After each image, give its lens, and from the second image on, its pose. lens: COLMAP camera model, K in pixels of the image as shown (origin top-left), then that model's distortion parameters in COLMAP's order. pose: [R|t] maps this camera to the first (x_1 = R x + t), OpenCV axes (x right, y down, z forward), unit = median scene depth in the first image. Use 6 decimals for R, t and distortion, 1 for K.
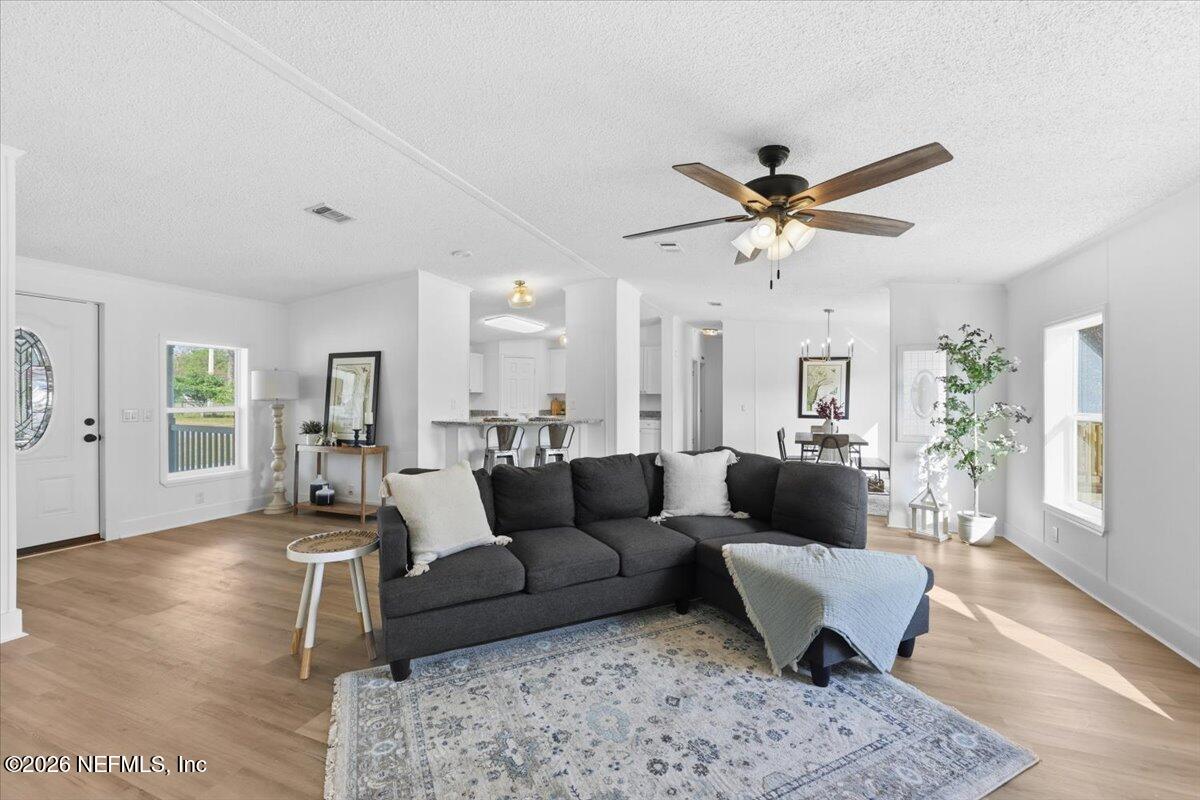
lens RADIAL K [[483.2, 0, 603.1], [0, 483.2, 402.0], [0, 0, 1]] dist [0.002123, -0.000364]
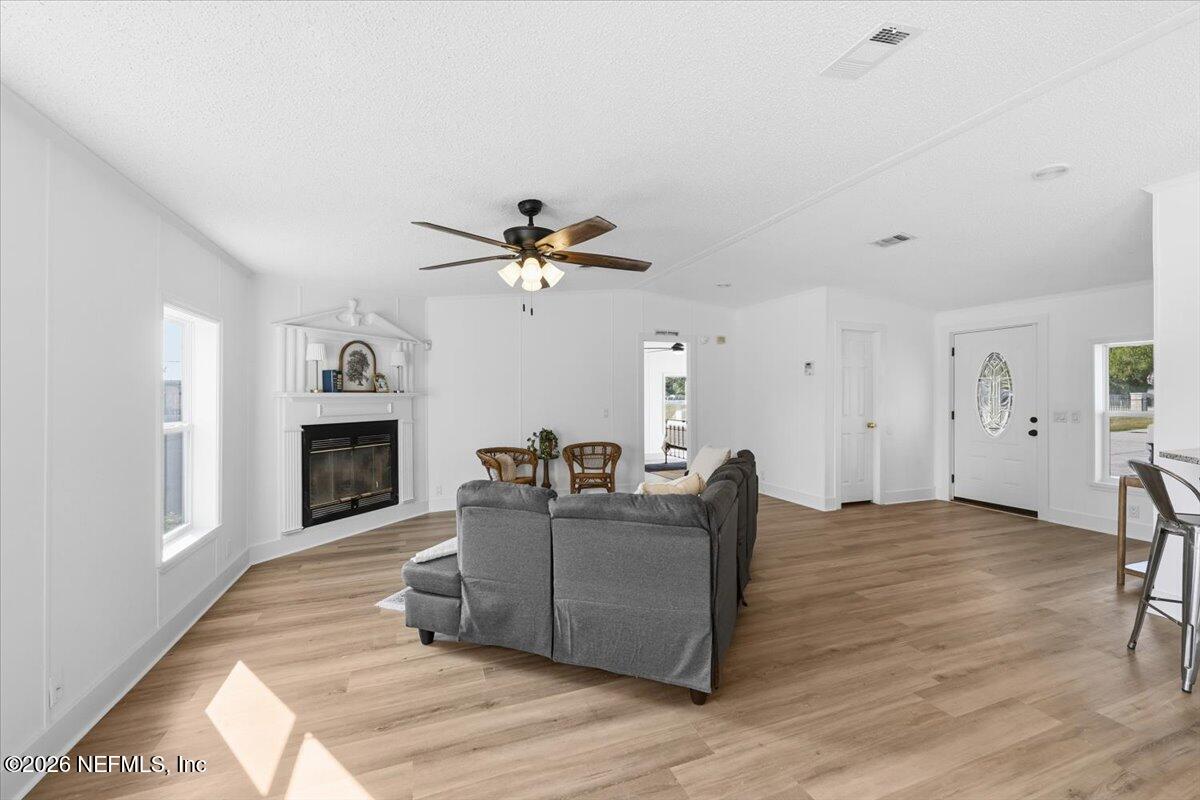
lens RADIAL K [[483.2, 0, 603.9], [0, 483.2, 397.7], [0, 0, 1]] dist [0.002123, -0.000364]
pose [[-0.731999, 0.001042, -0.681305, 1.444487], [-0.003475, 0.999980, 0.005263, -0.045731], [0.681297, 0.006220, -0.731981, 2.768895]]
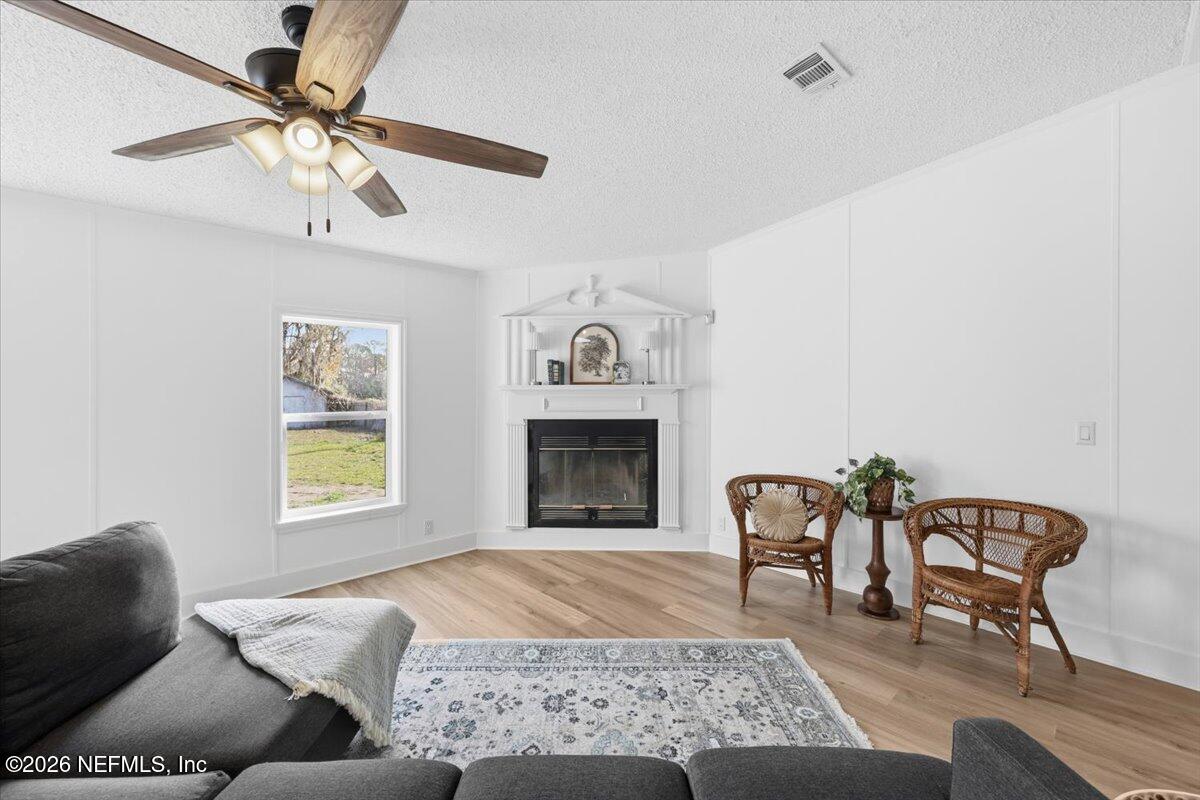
lens RADIAL K [[483.2, 0, 610.6], [0, 483.2, 395.6], [0, 0, 1]] dist [0.002123, -0.000364]
pose [[-0.910984, -0.005865, 0.412401, -0.377189], [-0.000539, 0.999915, 0.013030, -0.033657], [-0.412442, 0.011648, -0.910909, 1.927622]]
